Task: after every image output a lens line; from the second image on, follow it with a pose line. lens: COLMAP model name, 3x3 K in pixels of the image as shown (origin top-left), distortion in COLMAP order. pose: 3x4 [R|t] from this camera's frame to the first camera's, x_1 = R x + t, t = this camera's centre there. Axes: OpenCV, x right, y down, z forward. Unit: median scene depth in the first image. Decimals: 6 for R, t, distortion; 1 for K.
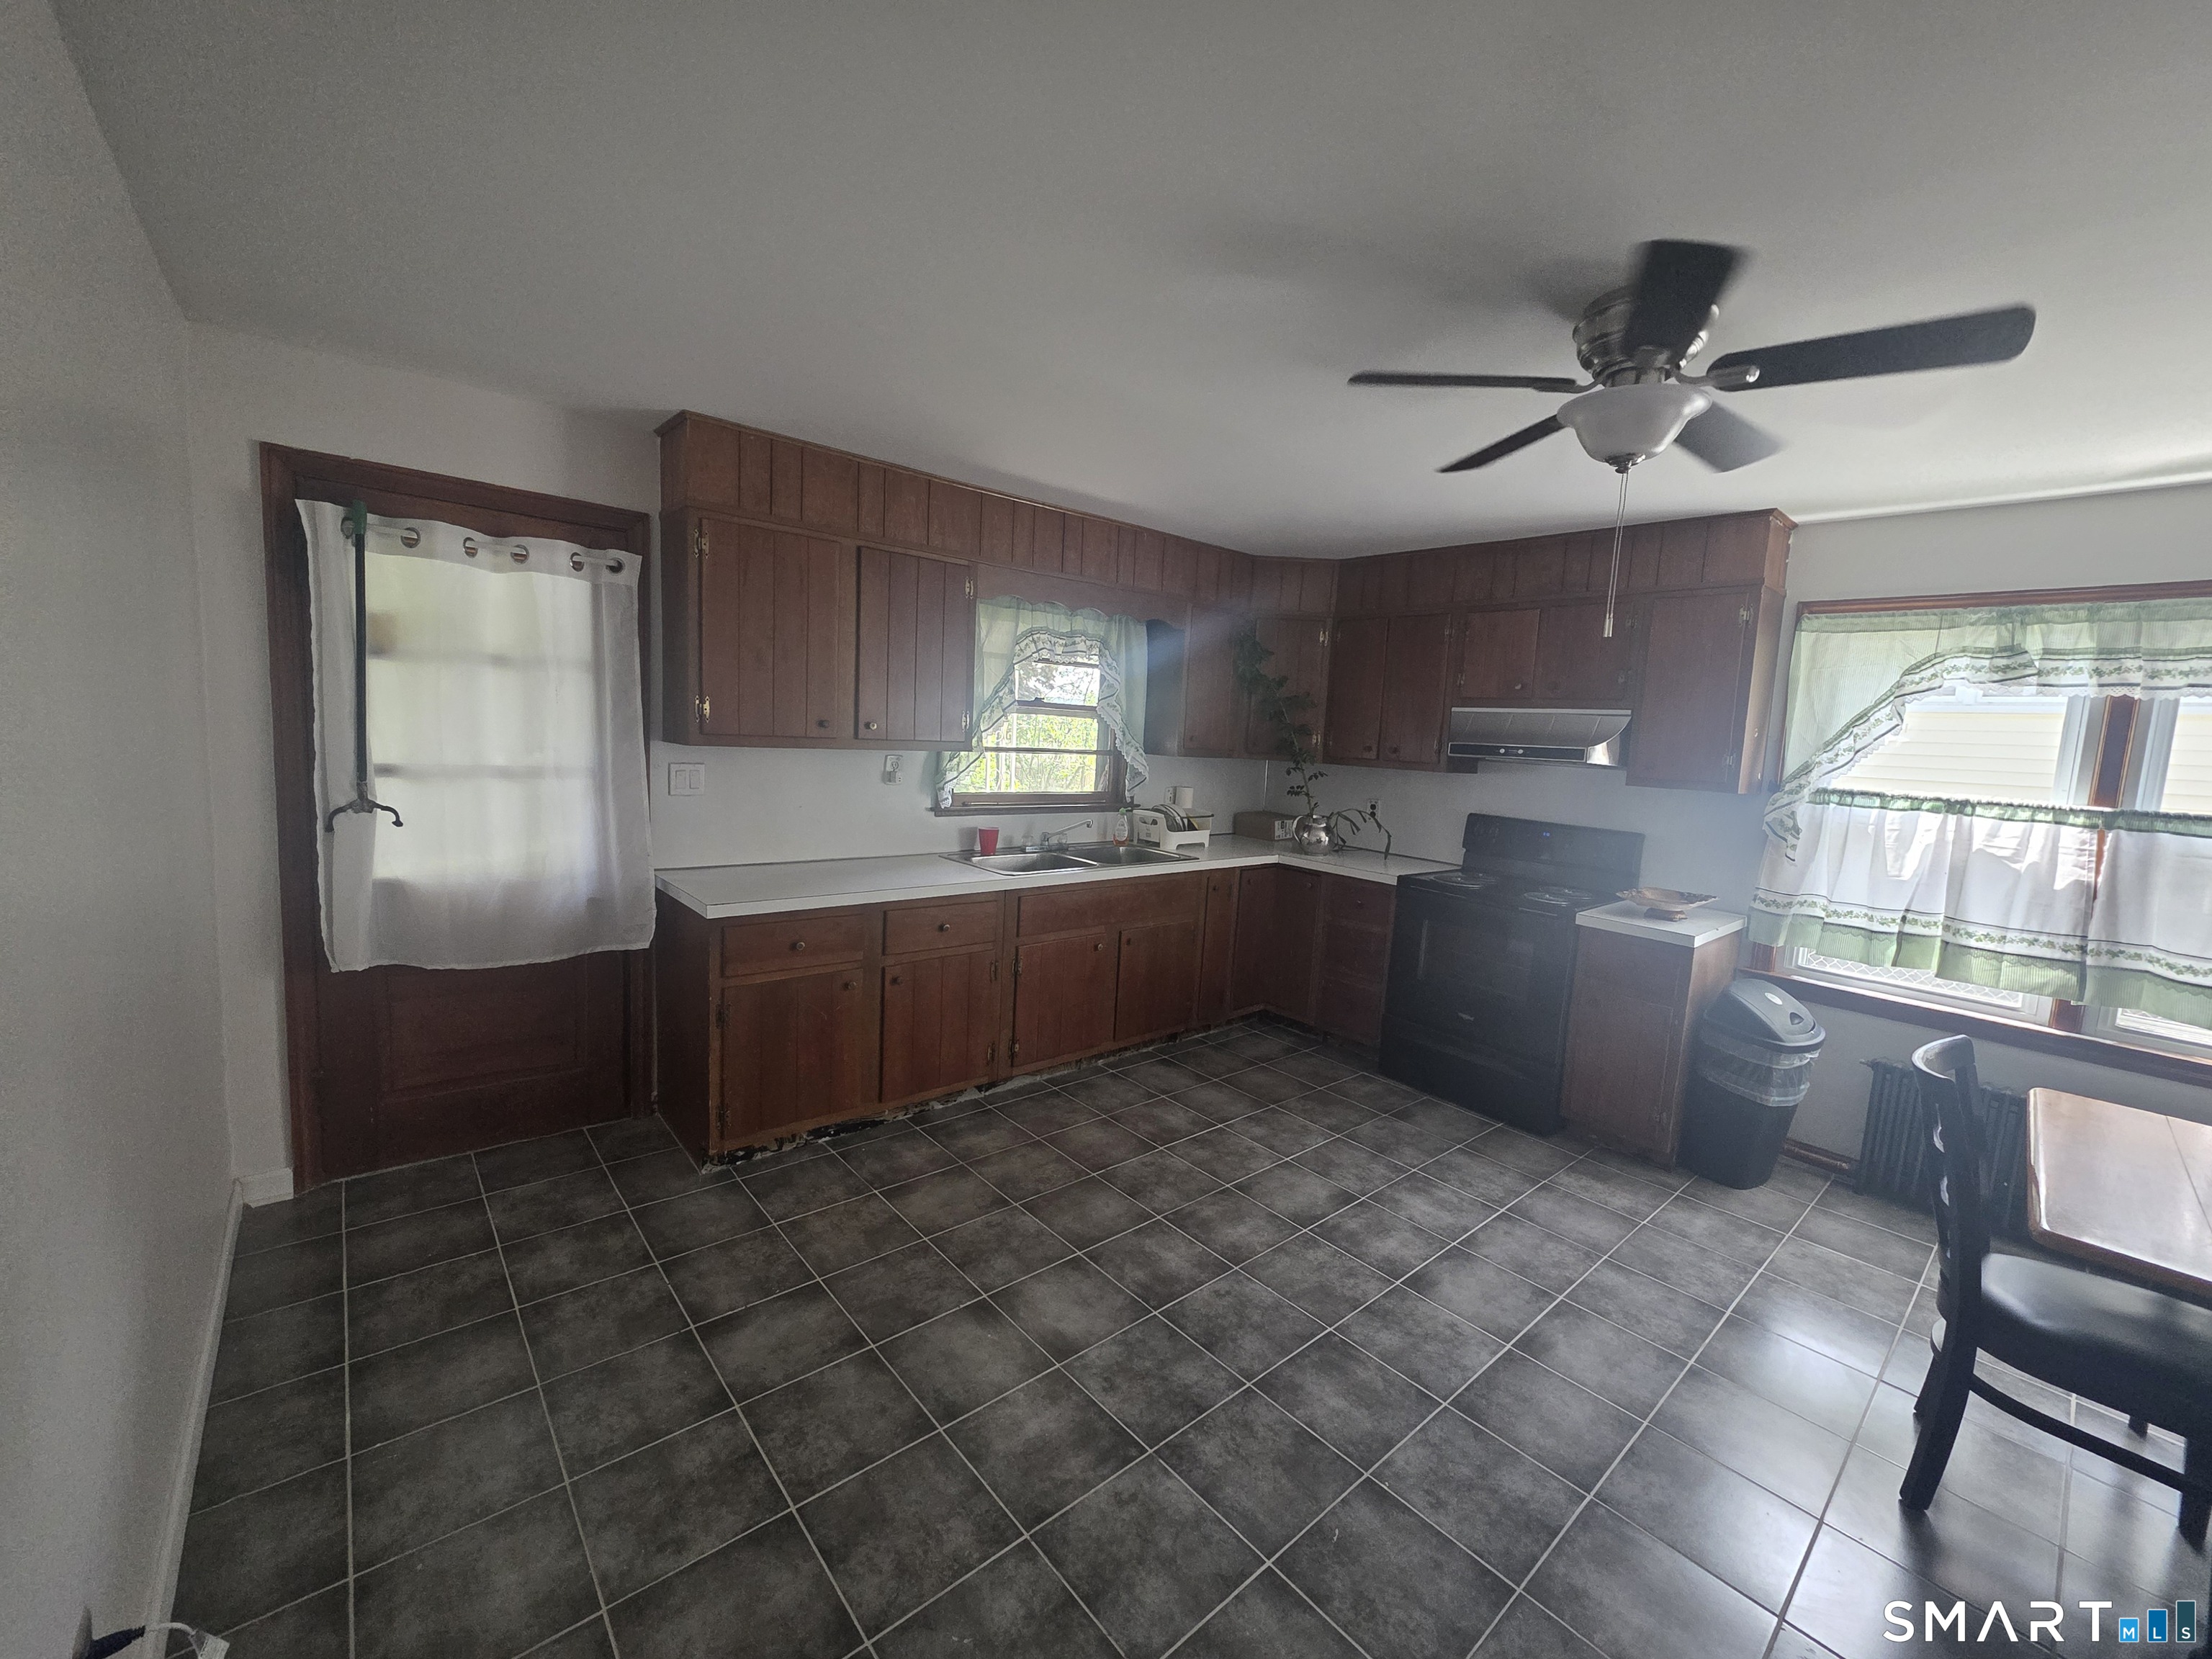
lens RADIAL K [[878.2, 0, 1114.3], [0, 878.2, 826.7], [0, 0, 1]] dist [0.000087, -0.000121]
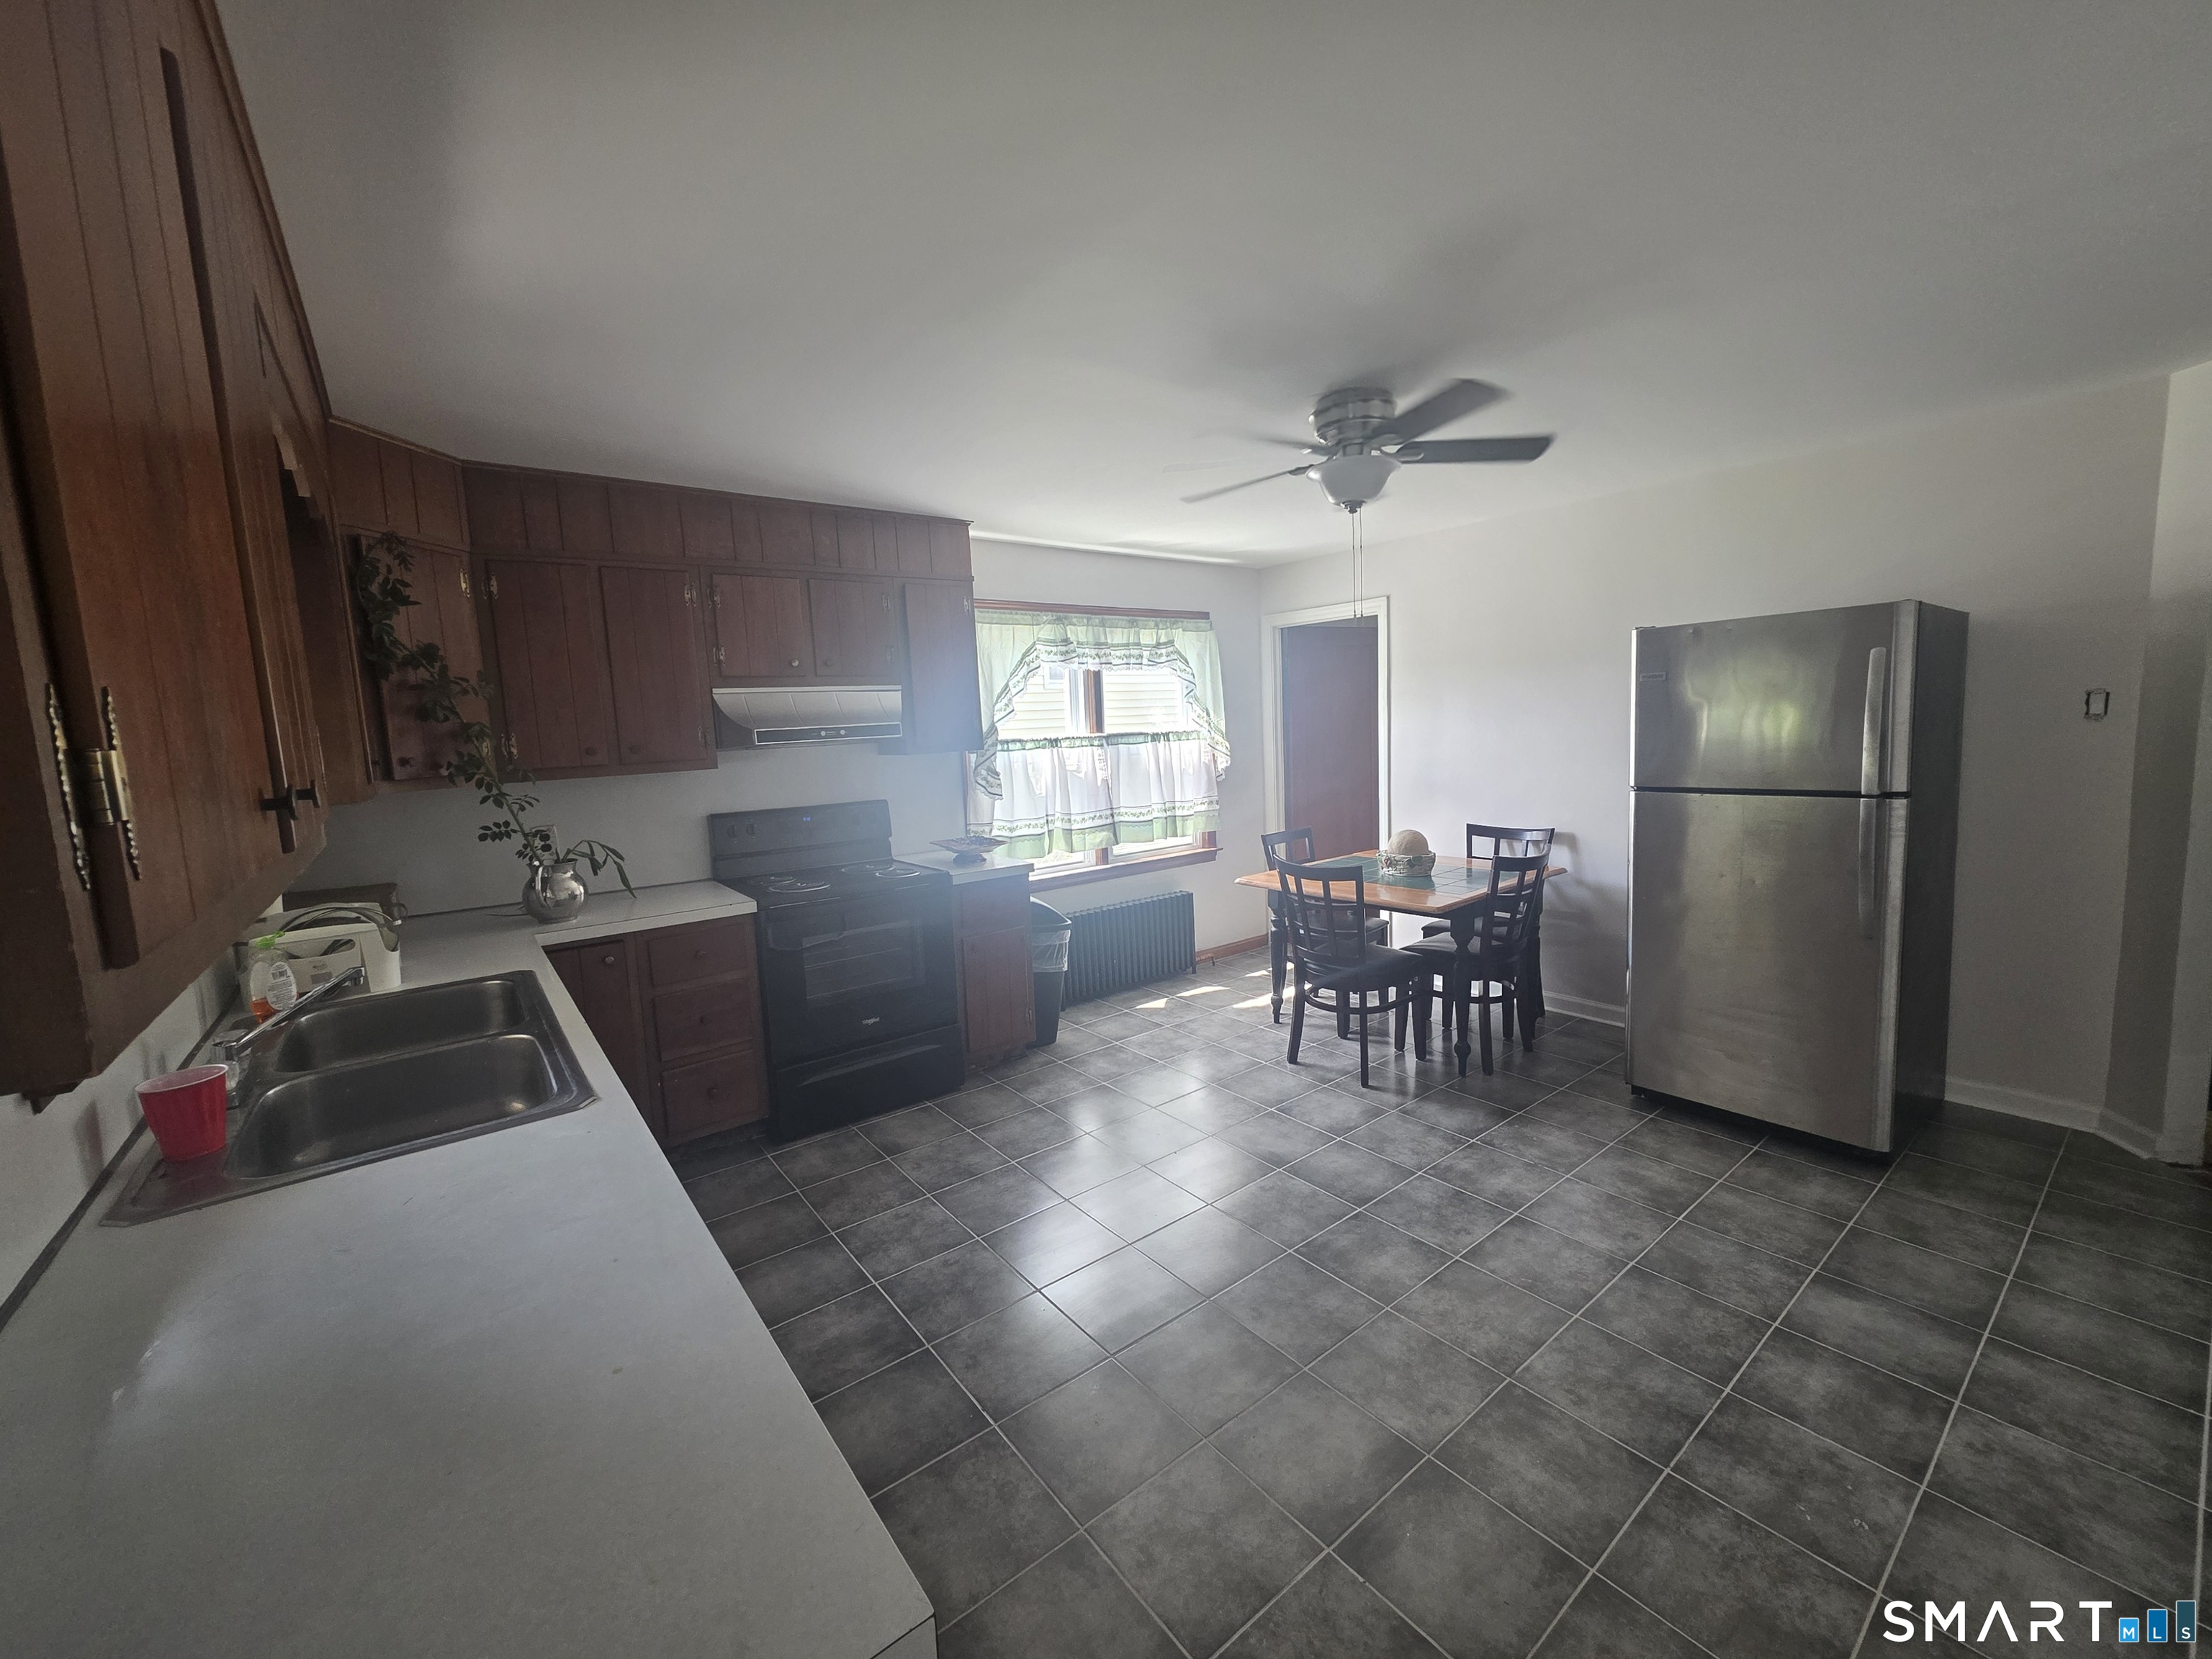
lens RADIAL K [[878.2, 0, 1111.7], [0, 878.2, 819.7], [0, 0, 1]] dist [0.000087, -0.000121]
pose [[0.058991, -0.168888, 0.983868, -0.574221], [0.158253, 0.974703, 0.157827, -0.119747], [-0.985635, 0.146389, 0.084225, 0.804530]]
